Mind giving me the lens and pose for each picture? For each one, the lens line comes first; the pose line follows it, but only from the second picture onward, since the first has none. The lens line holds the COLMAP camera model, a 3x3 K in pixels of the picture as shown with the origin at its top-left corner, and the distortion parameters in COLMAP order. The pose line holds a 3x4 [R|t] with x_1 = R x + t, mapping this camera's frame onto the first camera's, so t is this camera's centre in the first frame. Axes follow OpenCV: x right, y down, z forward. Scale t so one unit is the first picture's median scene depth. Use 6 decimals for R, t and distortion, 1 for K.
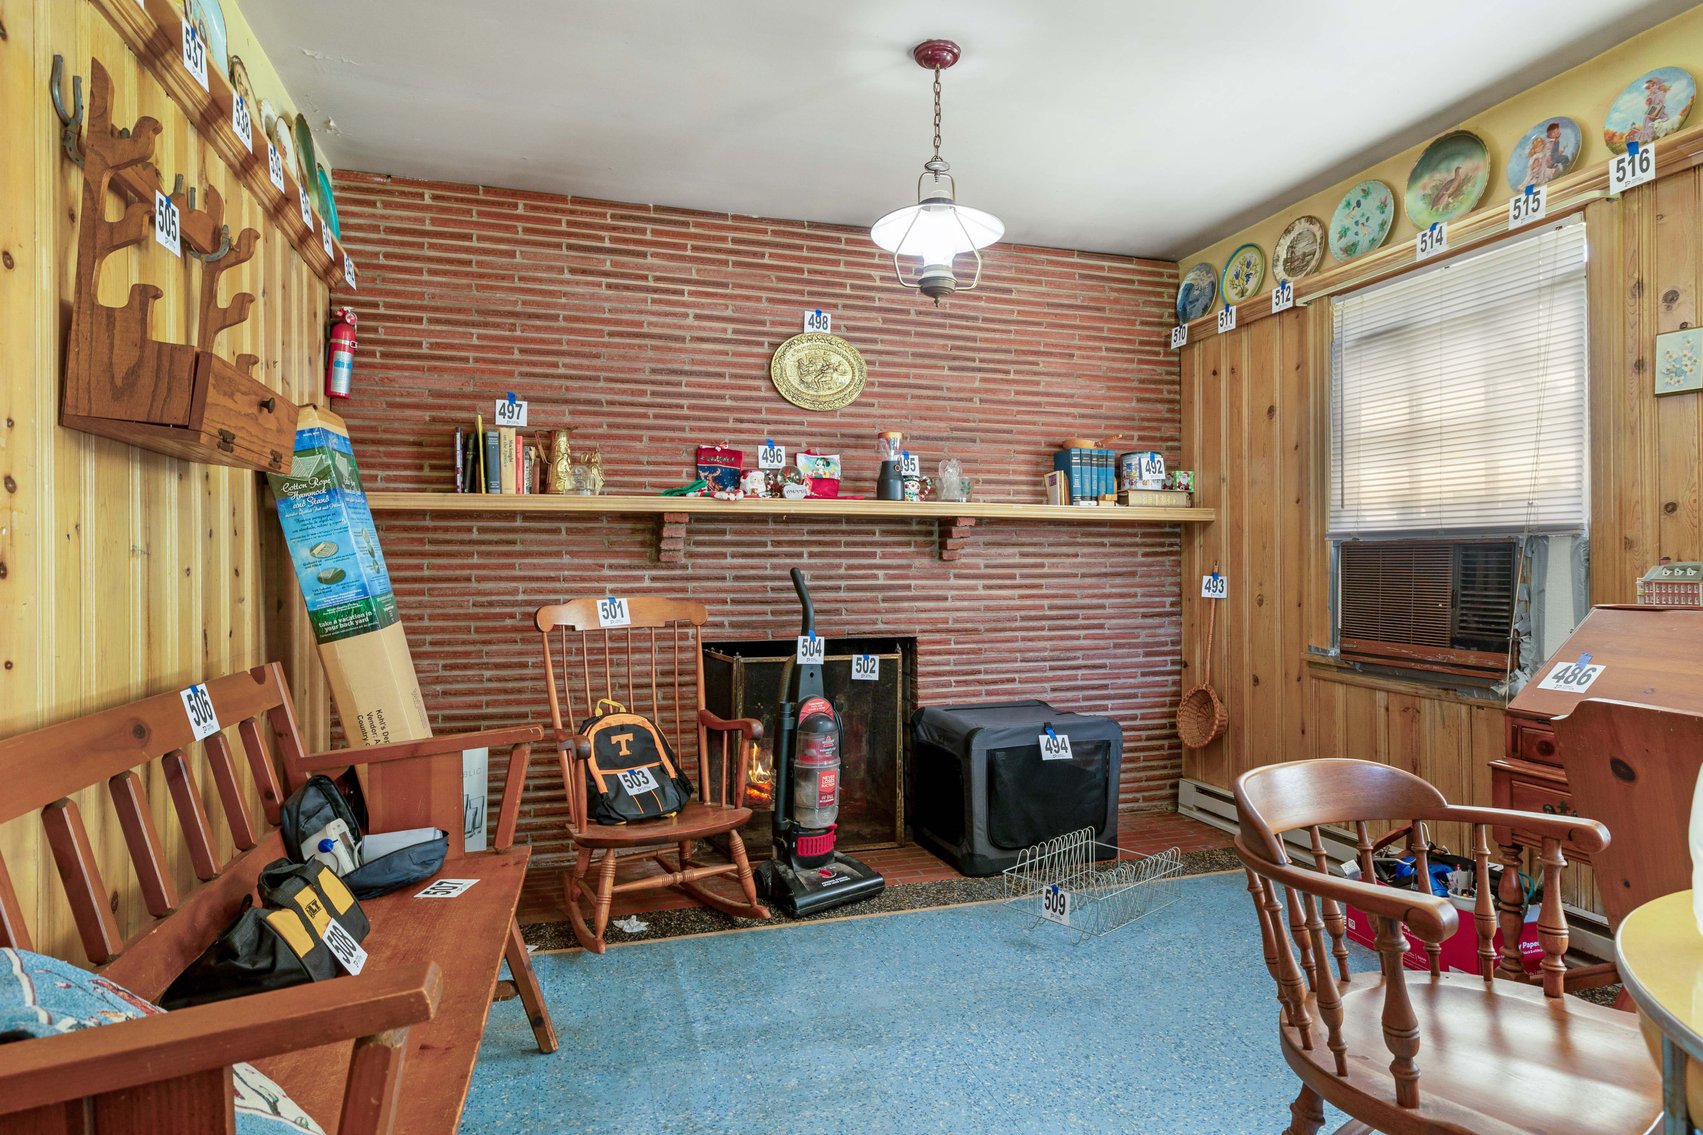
lens RADIAL K [[915.0, 0, 855.1], [0, 915.0, 561.9], [0, 0, 1]] dist [-0.000283, 0.000245]
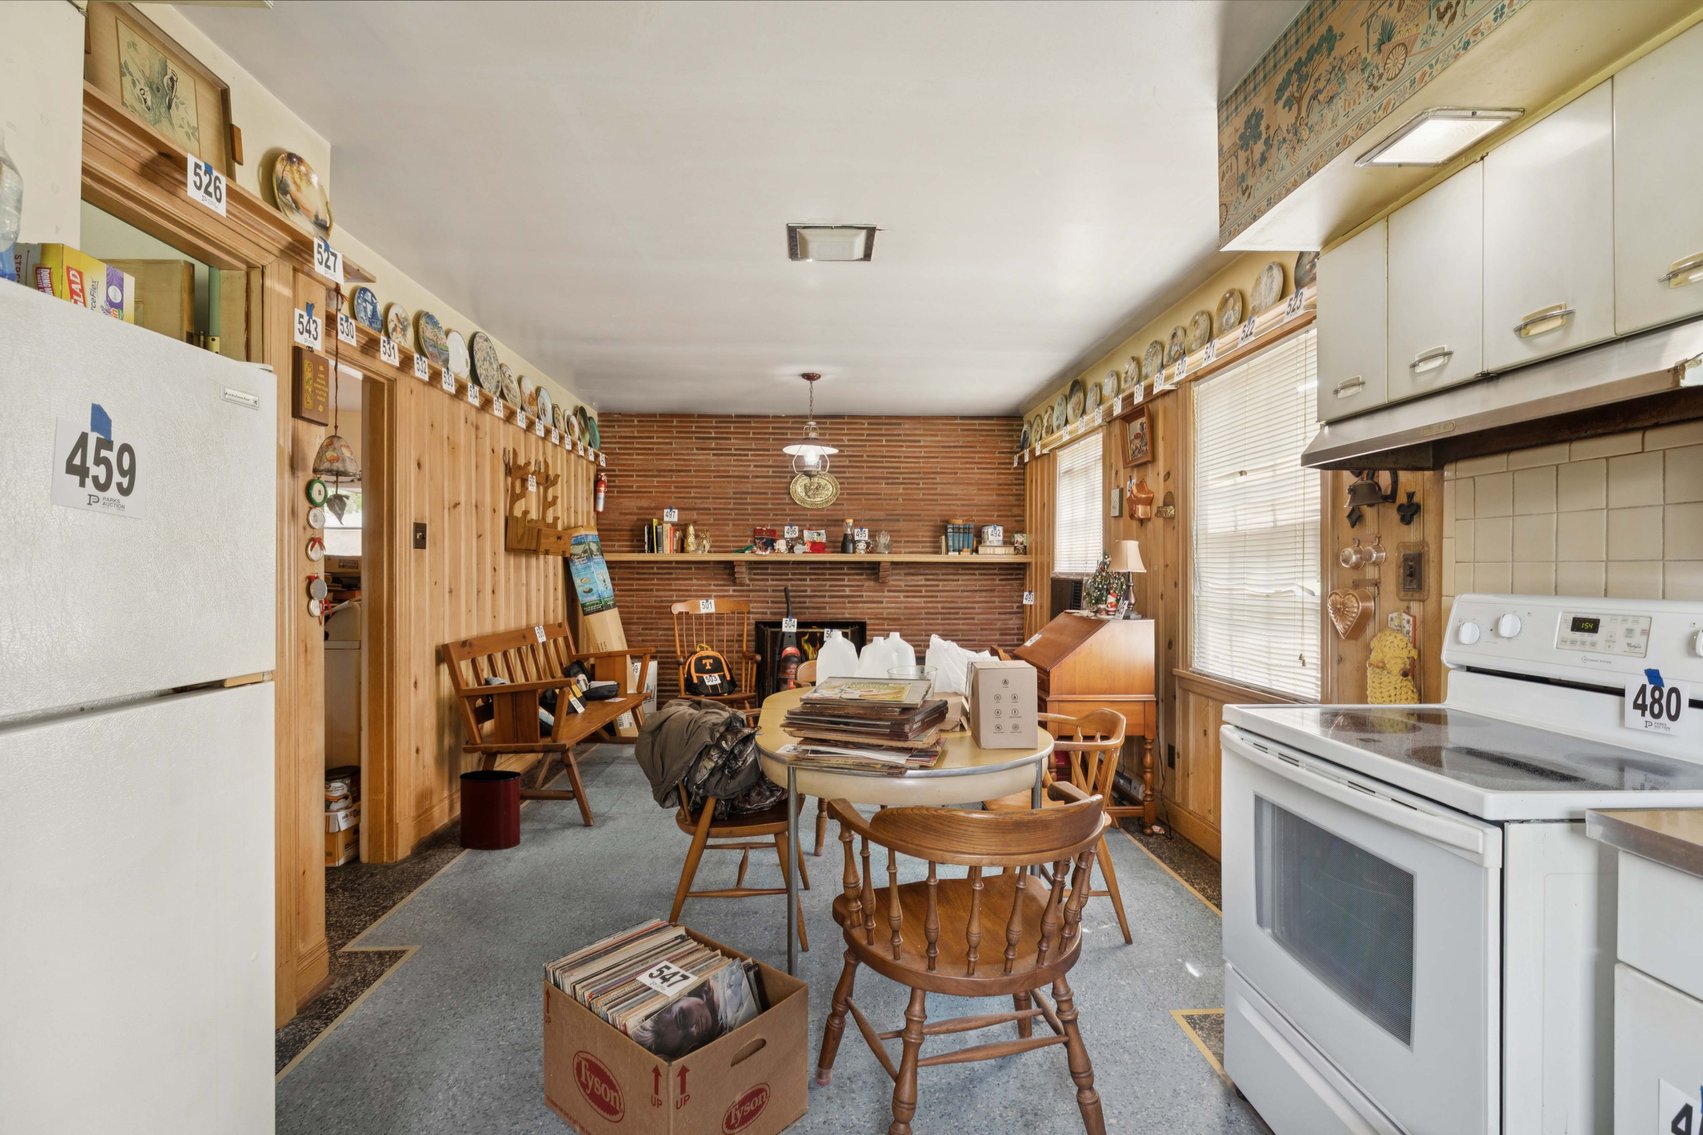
lens RADIAL K [[738.2, 0, 852.3], [0, 738.2, 575.3], [0, 0, 1]] dist [0.002003, 0.000253]
pose [[0.968350, 0.007345, -0.249486, 0.507179], [-0.005320, 0.999947, 0.008790, -0.036589], [0.249538, -0.007185, 0.968338, -0.634233]]
